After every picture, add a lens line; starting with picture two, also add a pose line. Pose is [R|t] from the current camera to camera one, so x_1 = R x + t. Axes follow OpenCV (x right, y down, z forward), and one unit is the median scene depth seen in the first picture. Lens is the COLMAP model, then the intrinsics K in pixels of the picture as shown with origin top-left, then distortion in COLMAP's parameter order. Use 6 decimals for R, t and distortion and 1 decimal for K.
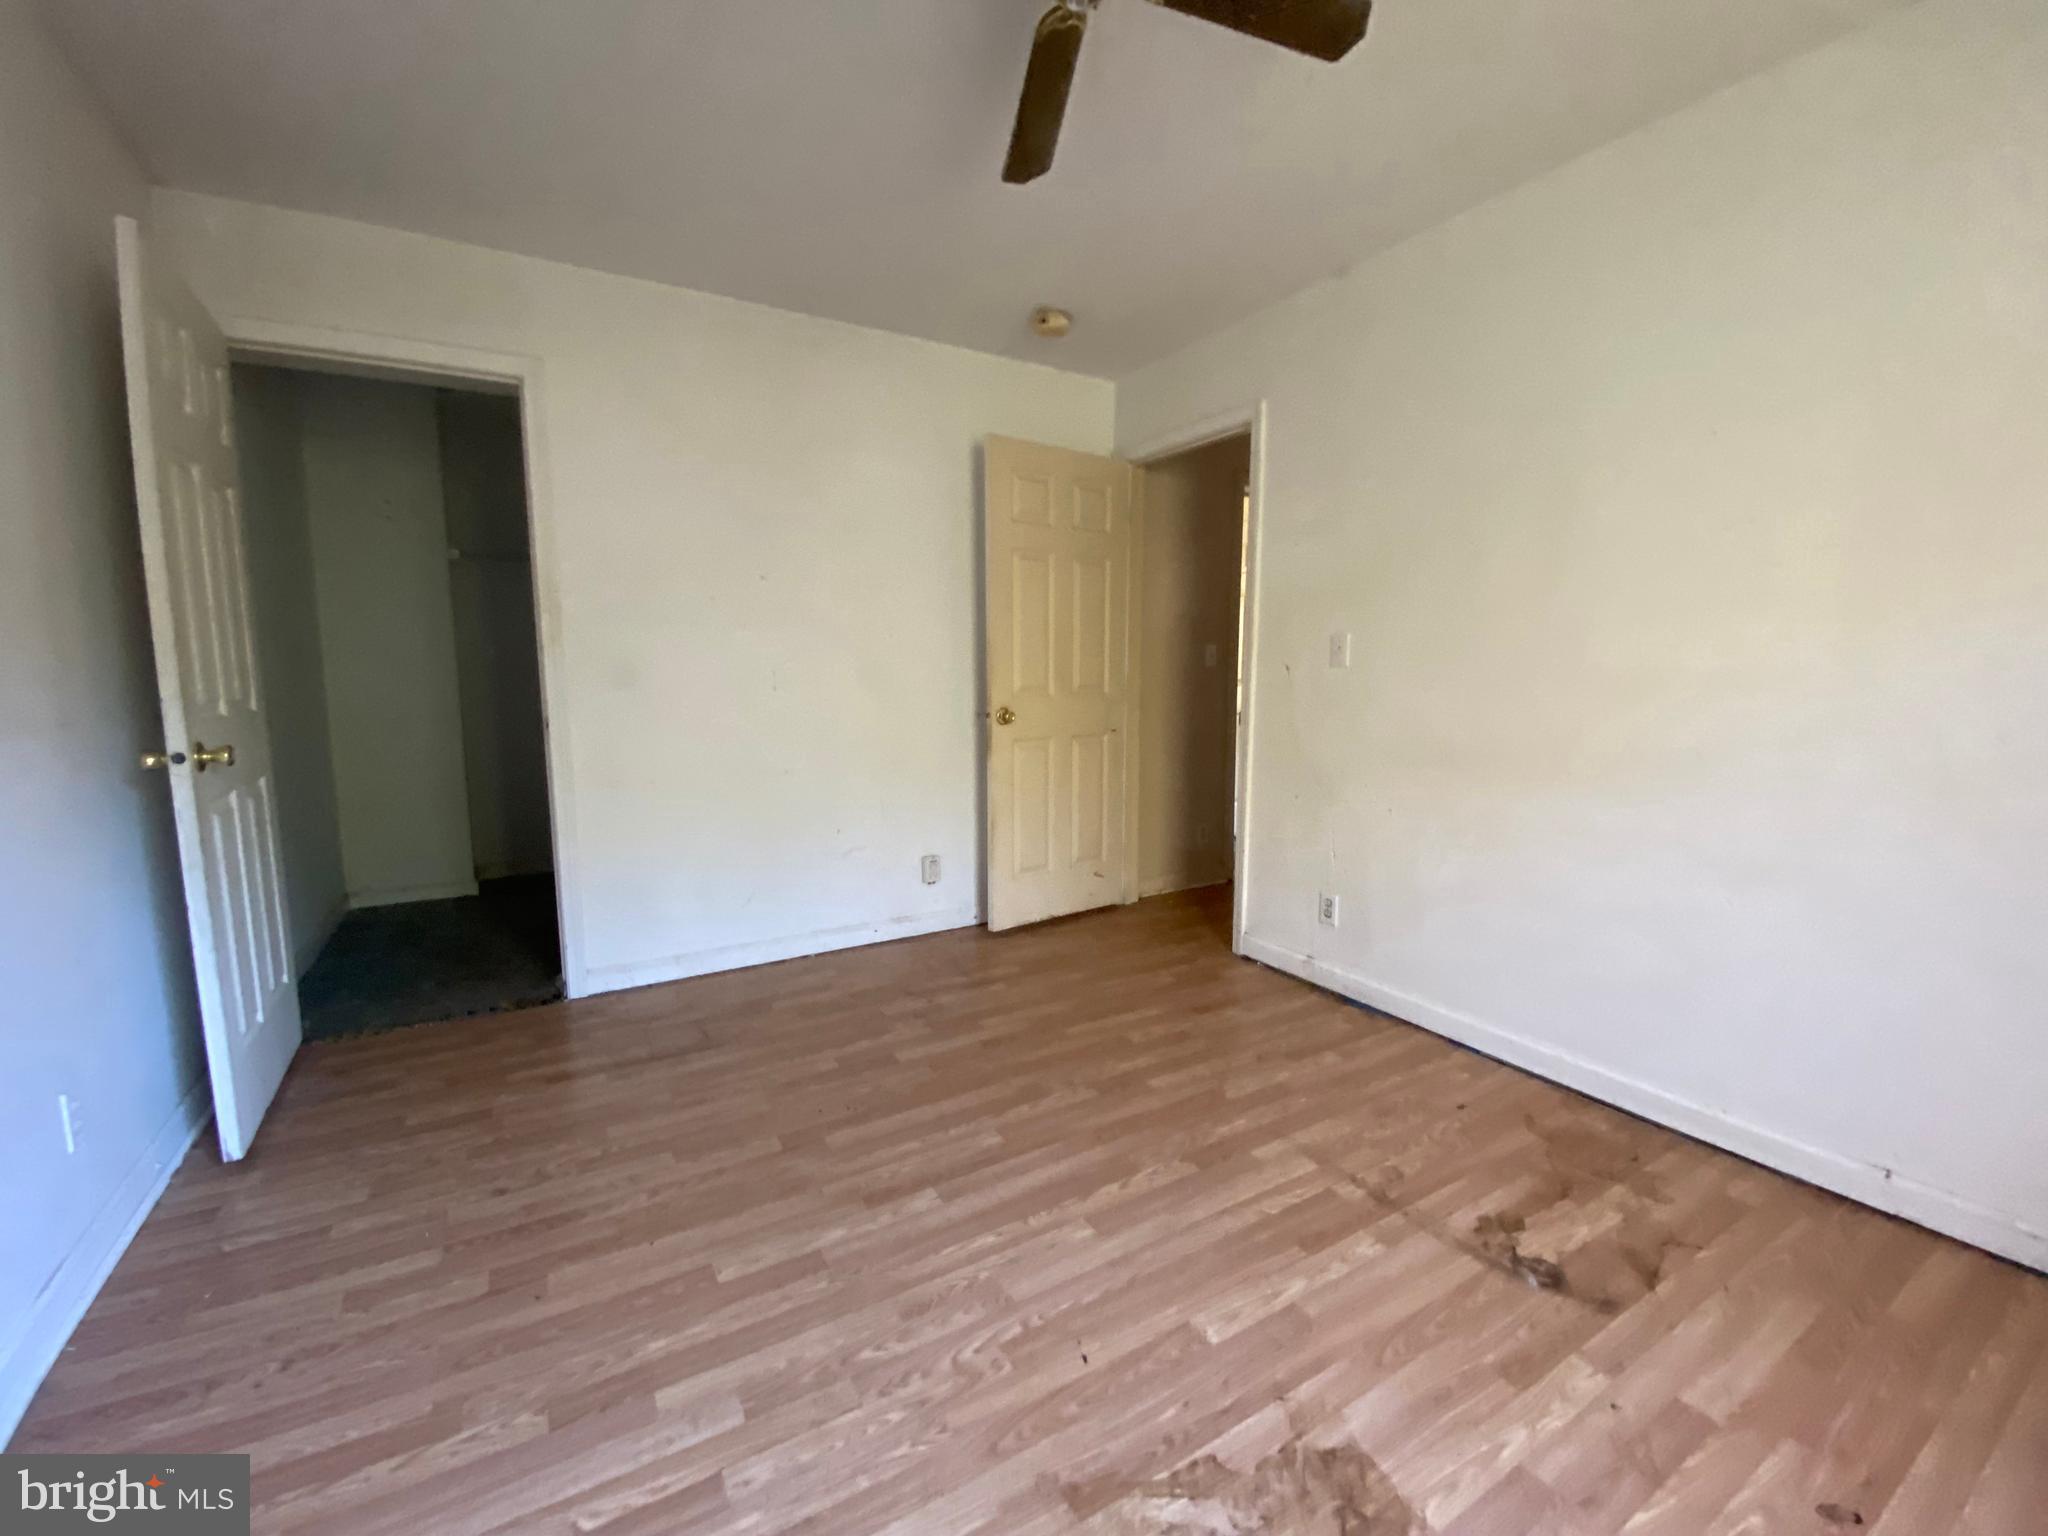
lens RADIAL K [[828.0, 0, 1023.0], [0, 828.0, 753.9], [0, 0, 1]] dist [0.005465, -0.014807]
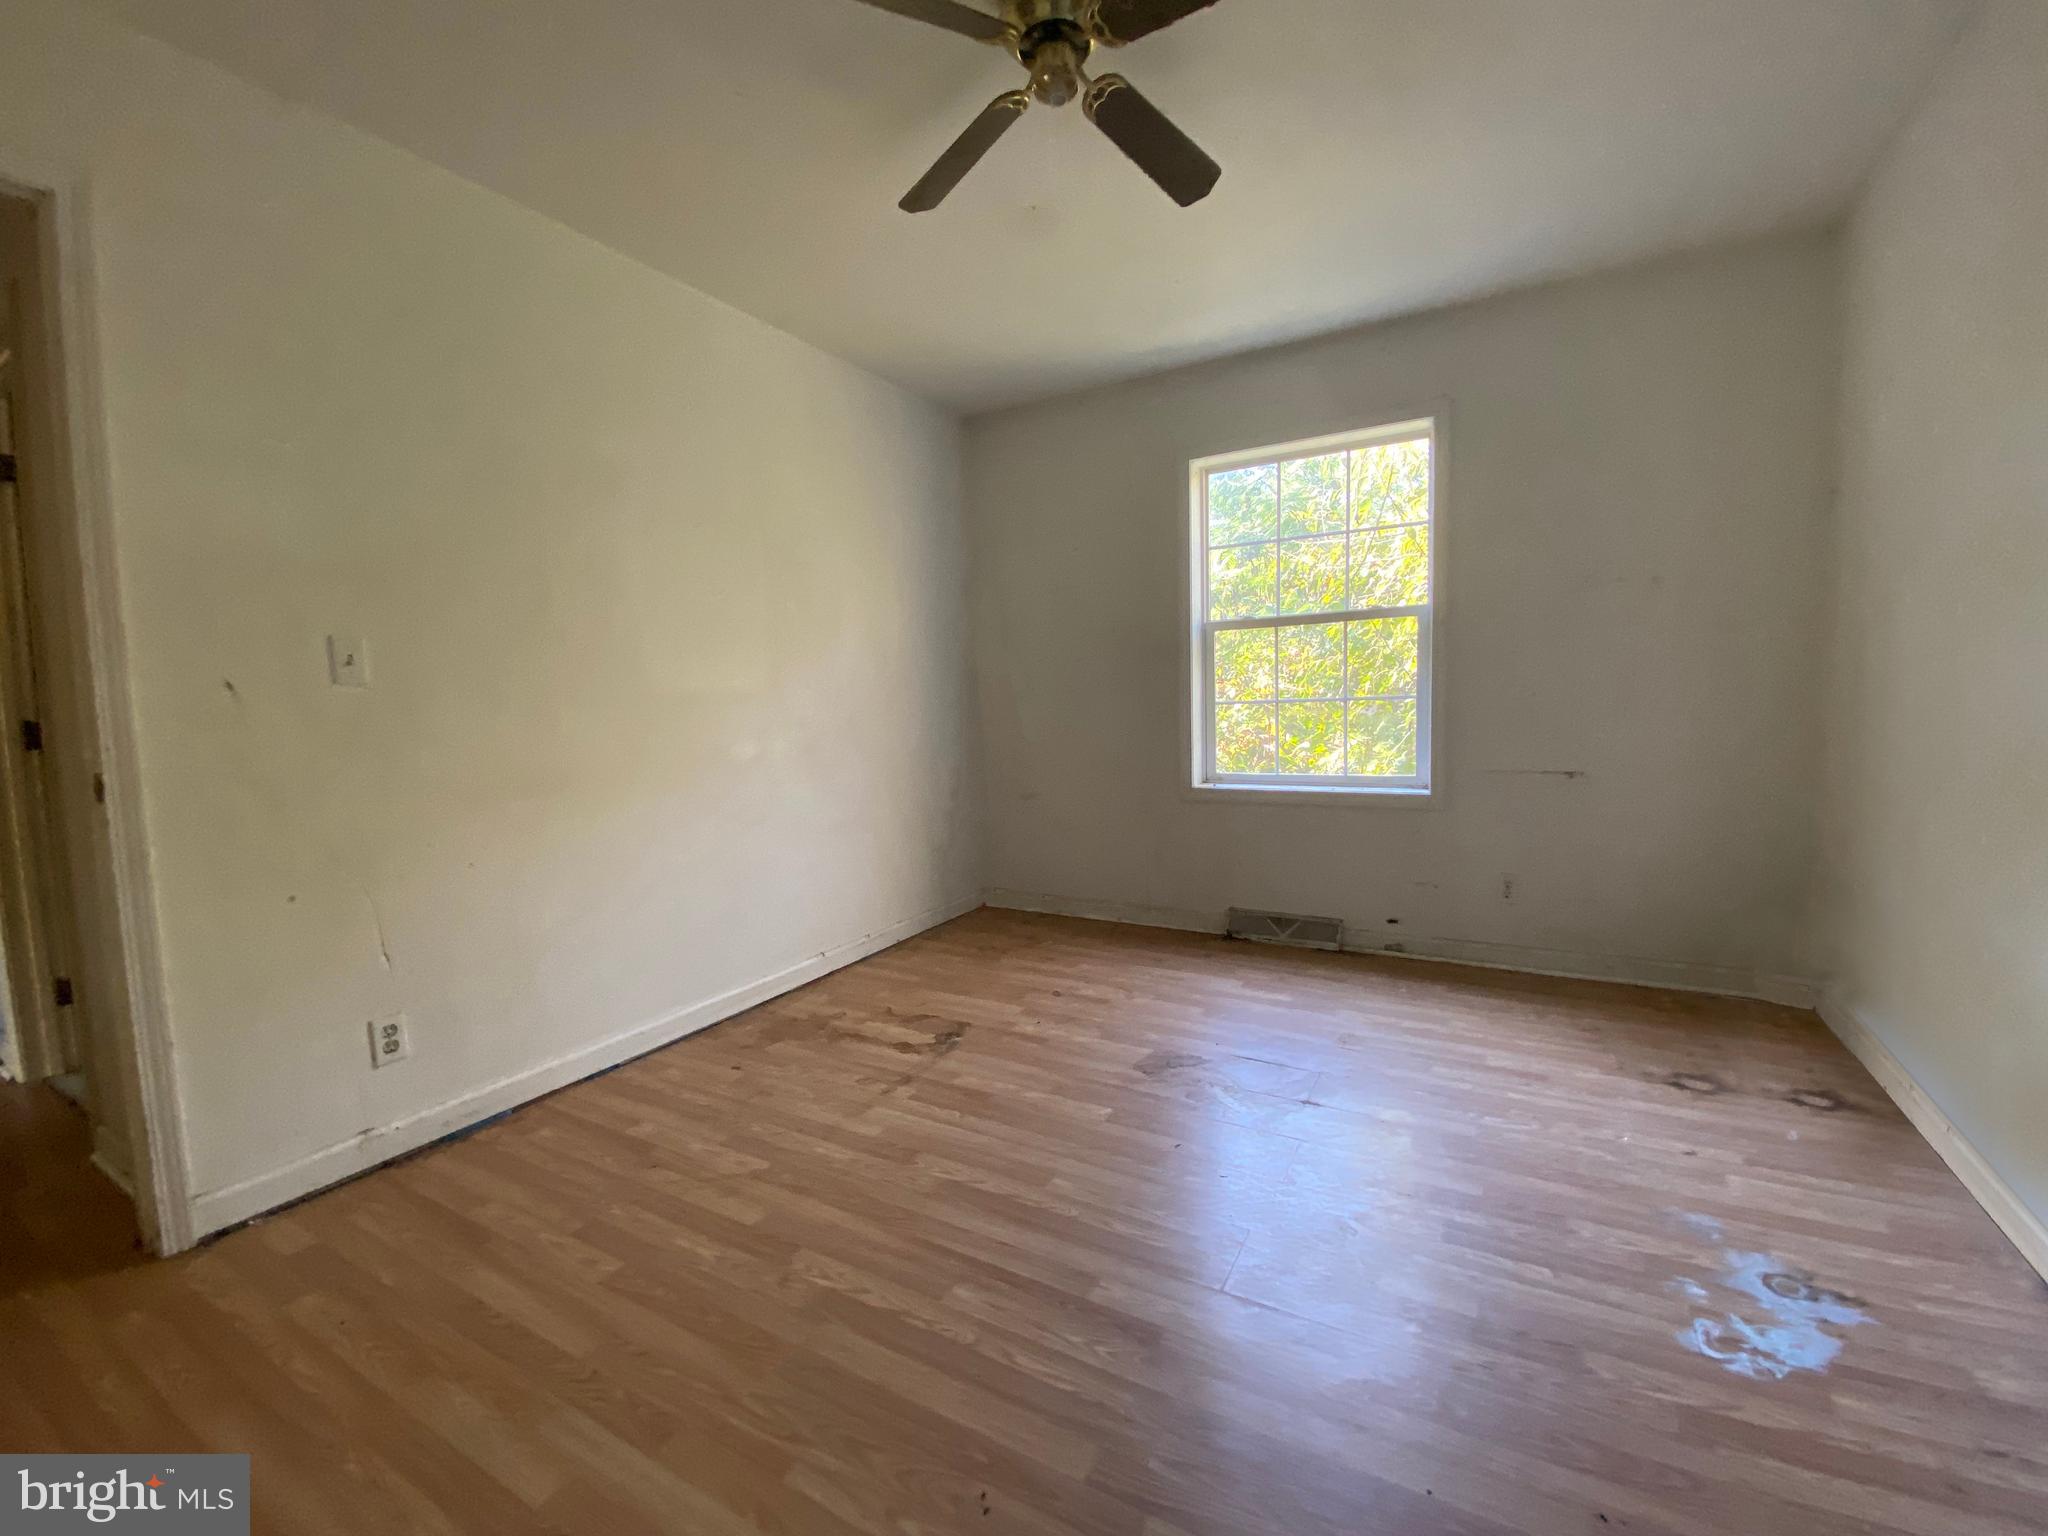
lens RADIAL K [[828.0, 0, 1025.4], [0, 828.0, 764.7], [0, 0, 1]] dist [0.005465, -0.014807]
pose [[-0.498335, -0.052861, 0.865372, -0.779263], [0.118898, 0.984542, 0.128609, -0.102125], [-0.858793, 0.166982, -0.484347, 1.408650]]
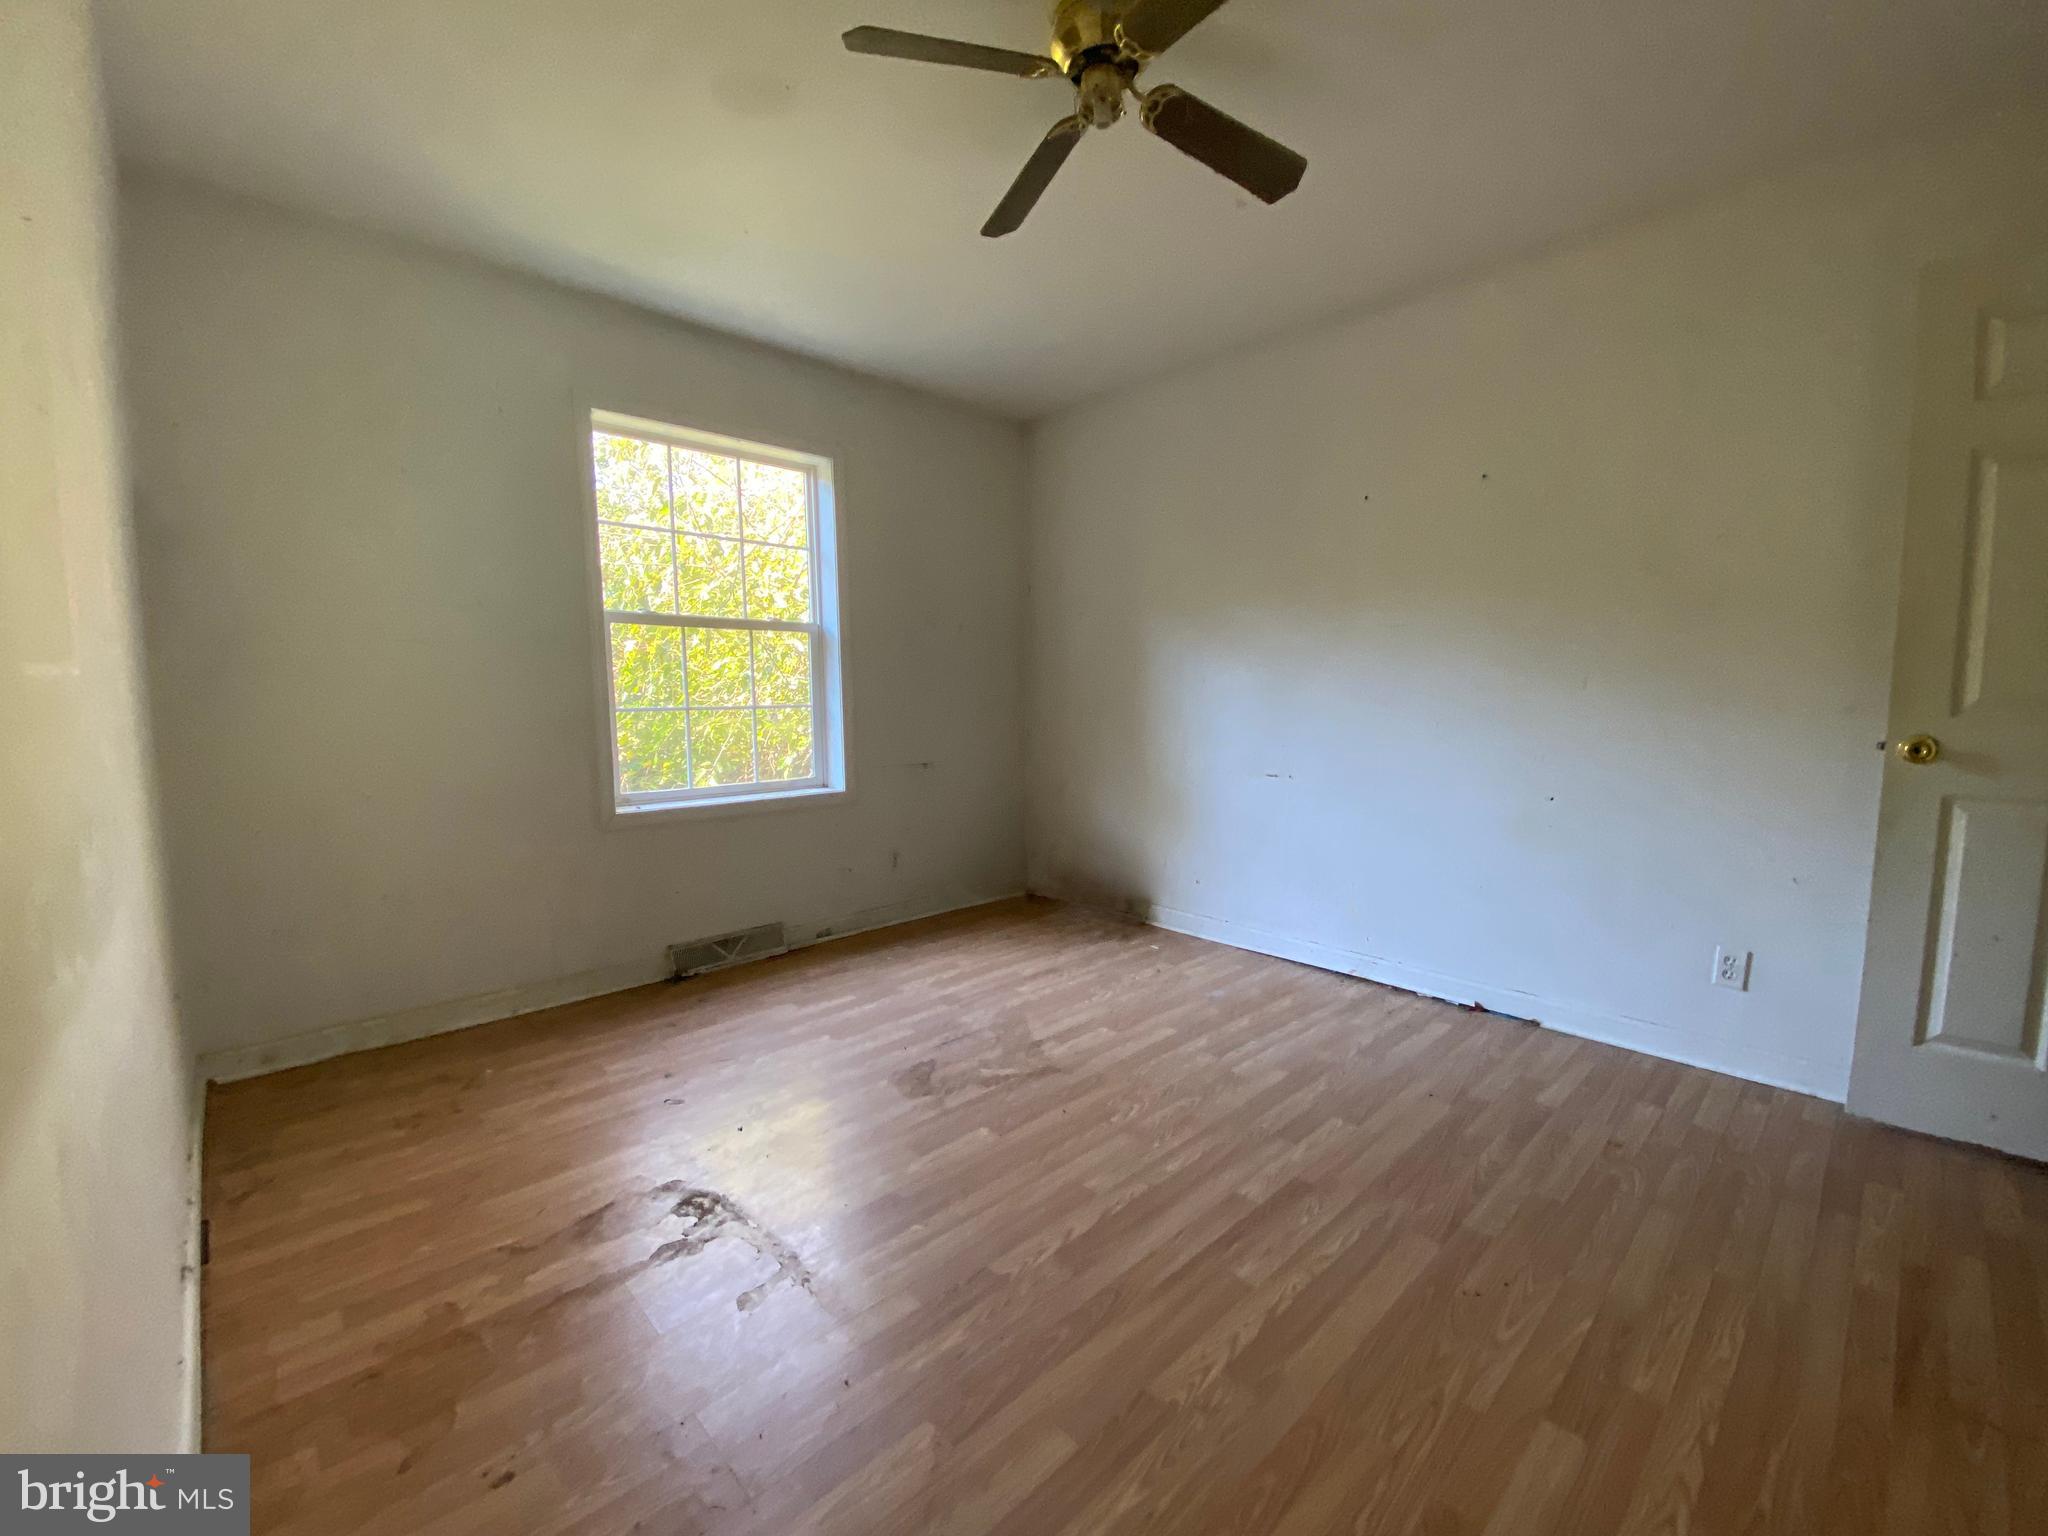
lens RADIAL K [[828.0, 0, 1011.0], [0, 828.0, 765.3], [0, 0, 1]] dist [0.005465, -0.014807]
pose [[-0.978421, 0.033091, -0.203954, 0.369612], [-0.008471, 0.979839, 0.199610, -0.177995], [0.206448, 0.197030, -0.958415, 1.839909]]
